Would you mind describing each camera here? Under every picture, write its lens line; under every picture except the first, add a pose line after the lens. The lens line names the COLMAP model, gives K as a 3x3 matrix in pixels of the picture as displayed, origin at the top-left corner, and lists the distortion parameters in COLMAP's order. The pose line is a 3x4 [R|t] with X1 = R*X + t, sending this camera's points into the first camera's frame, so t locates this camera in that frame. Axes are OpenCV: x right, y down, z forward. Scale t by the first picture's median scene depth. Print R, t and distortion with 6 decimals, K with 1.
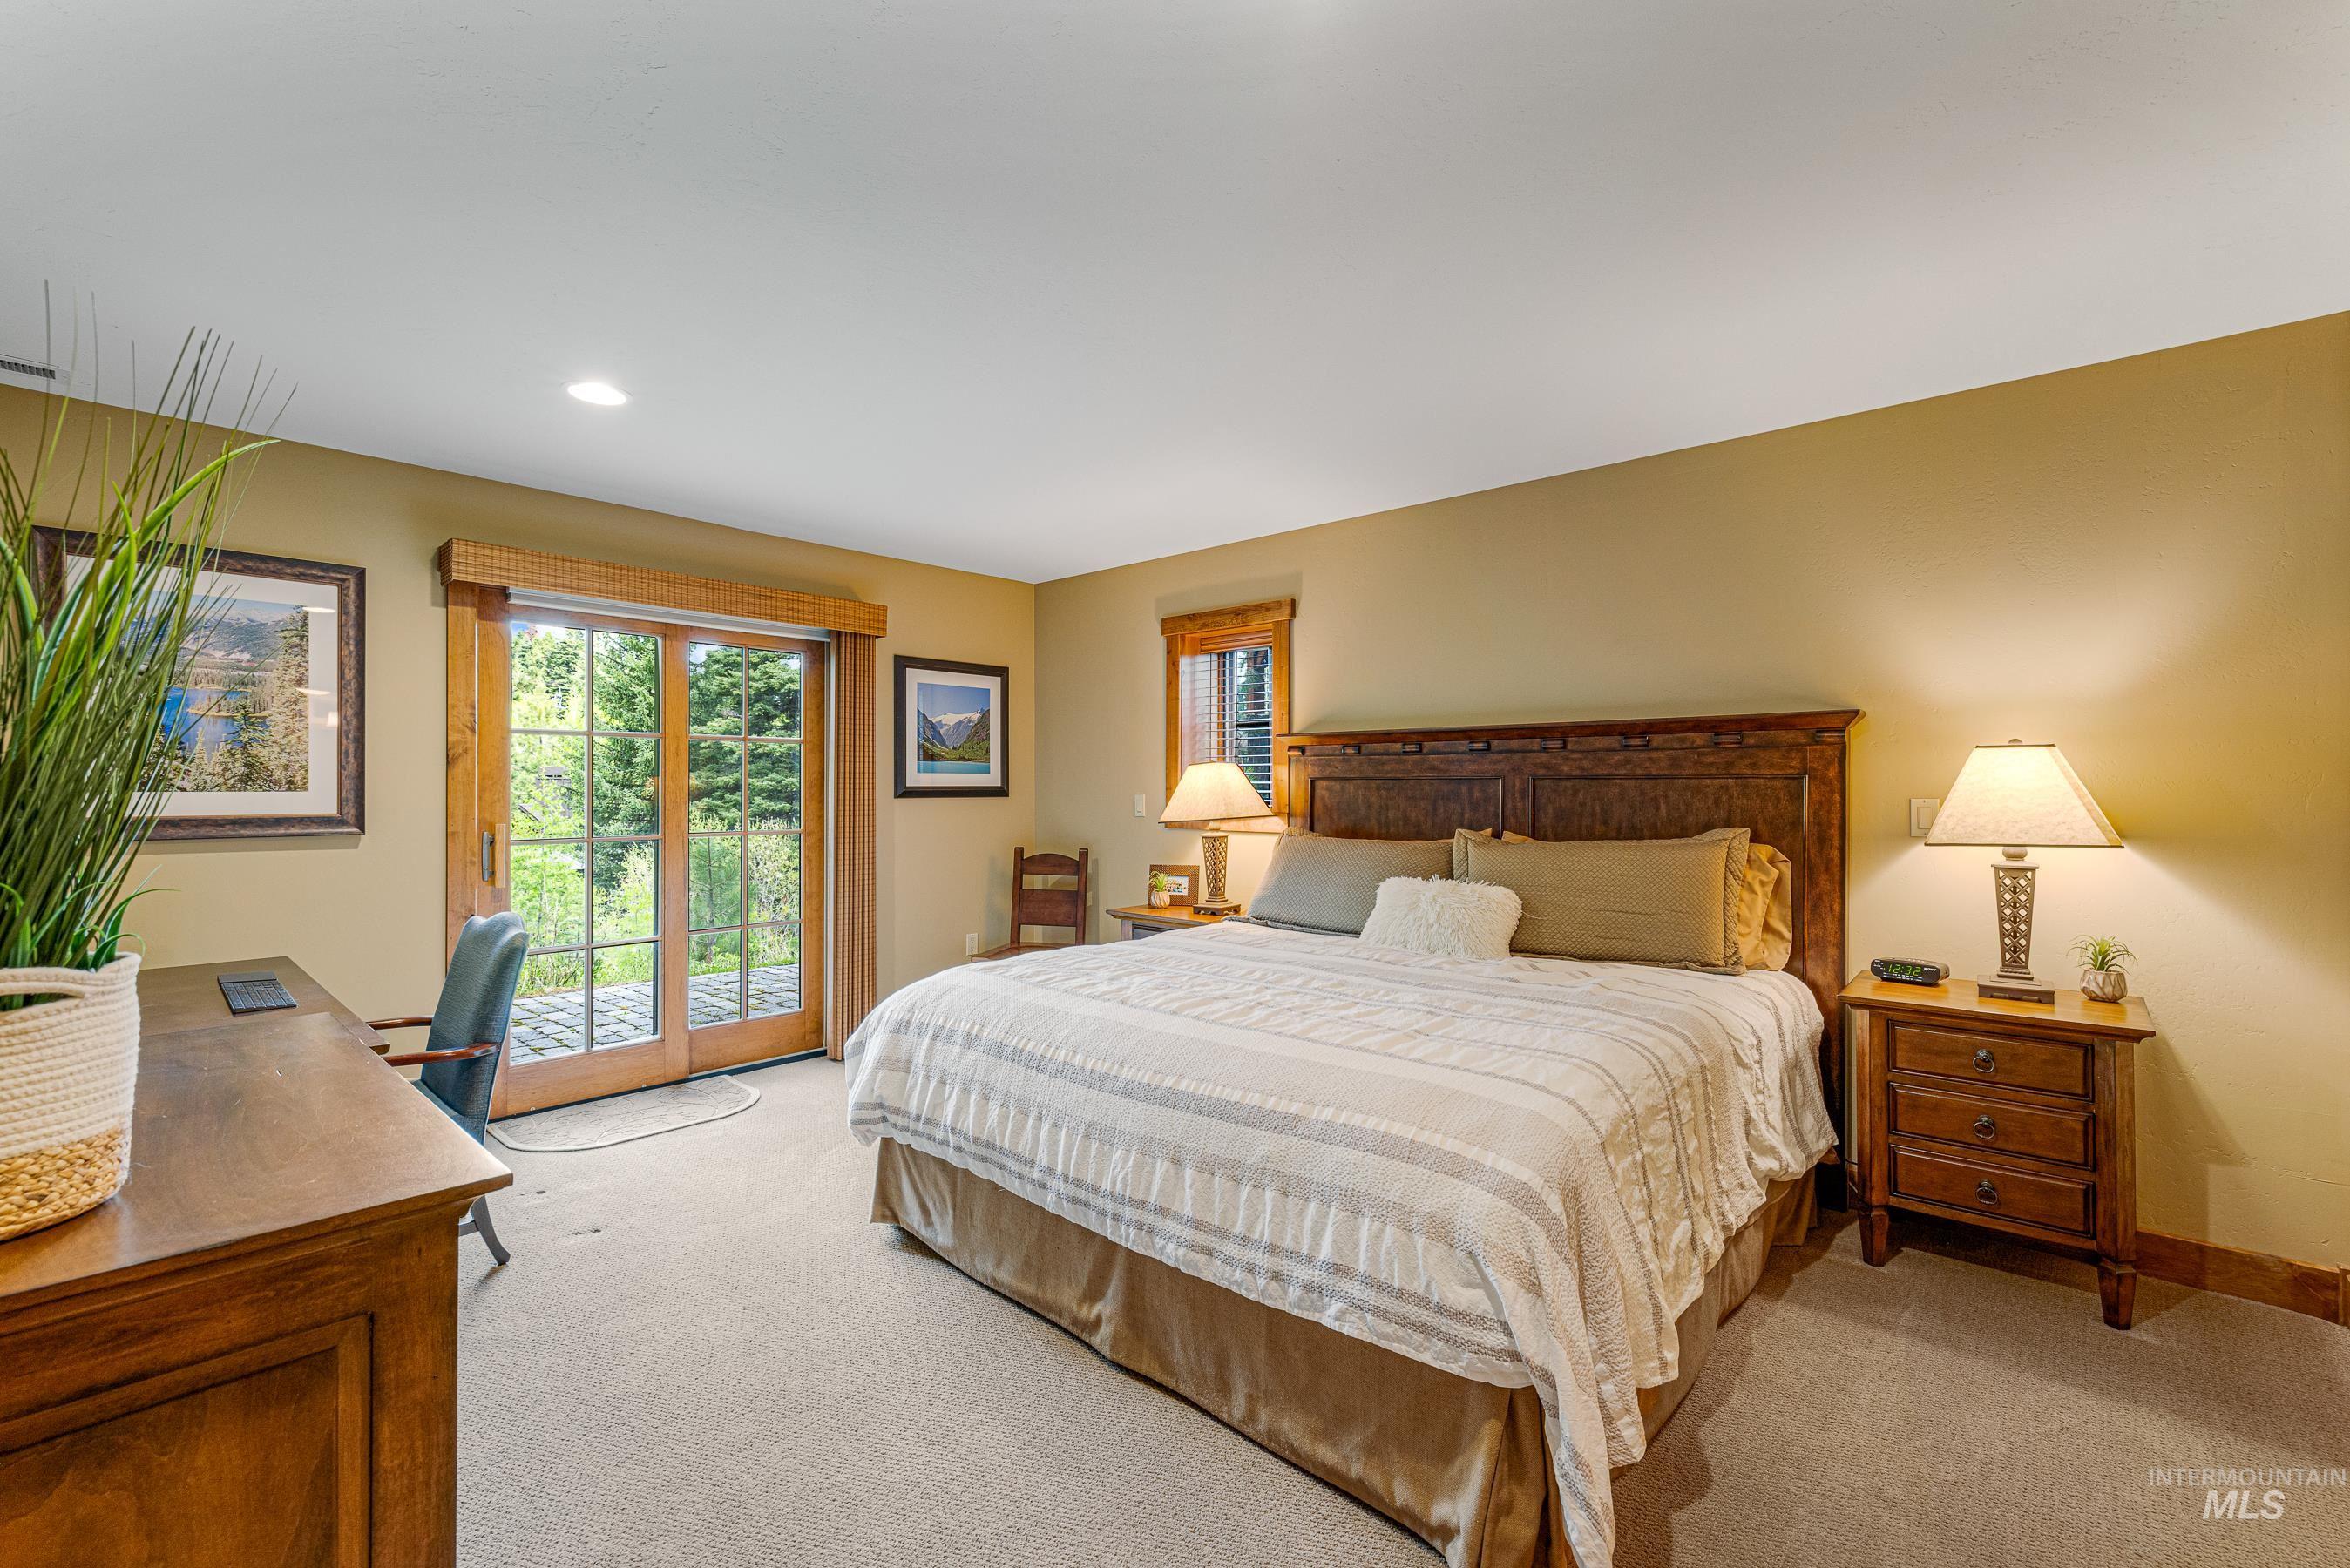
lens RADIAL K [[1003.4, 0, 1176.7], [0, 1003.4, 780.2], [0, 0, 1]] dist [-0.001883, 0.000182]
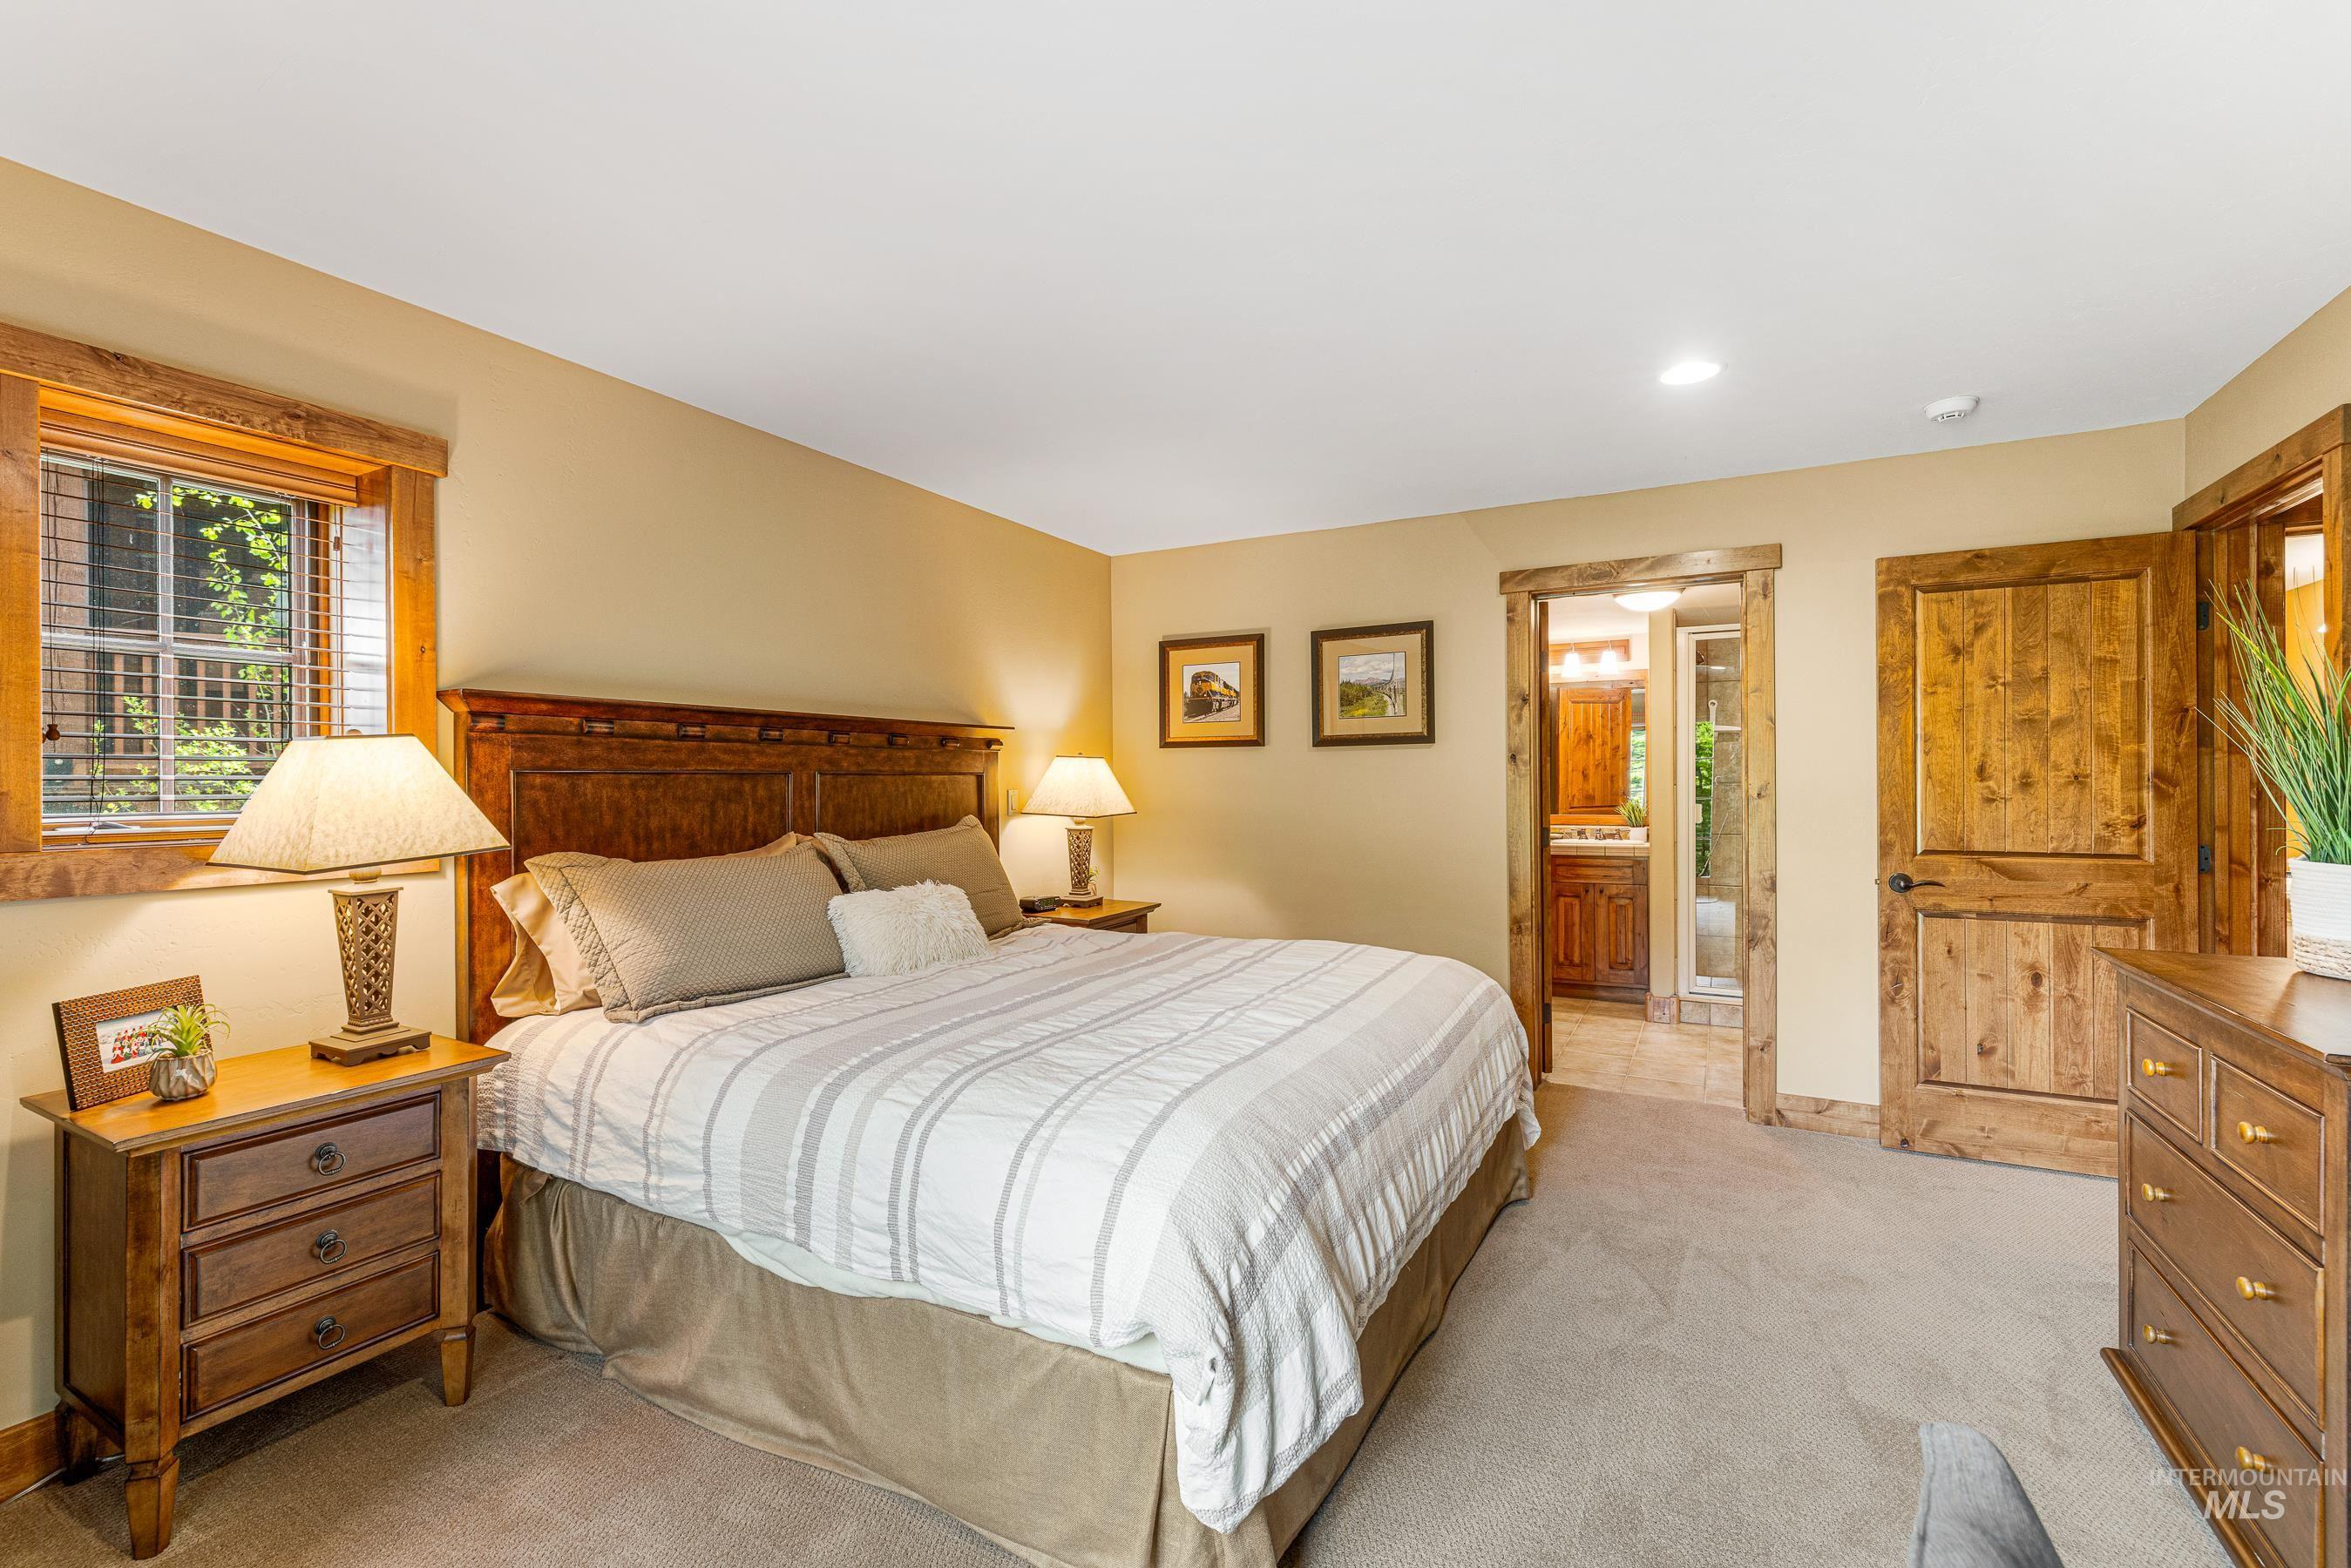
lens RADIAL K [[1003.8, 0, 1194.1], [0, 1003.8, 783.9], [0, 0, 1]] dist [-0.001883, 0.000182]
pose [[-0.247059, 0.000879, 0.969000, -0.579841], [0.002083, 0.999998, -0.000376, 0.007885], [-0.968998, 0.001926, -0.247060, 0.836577]]
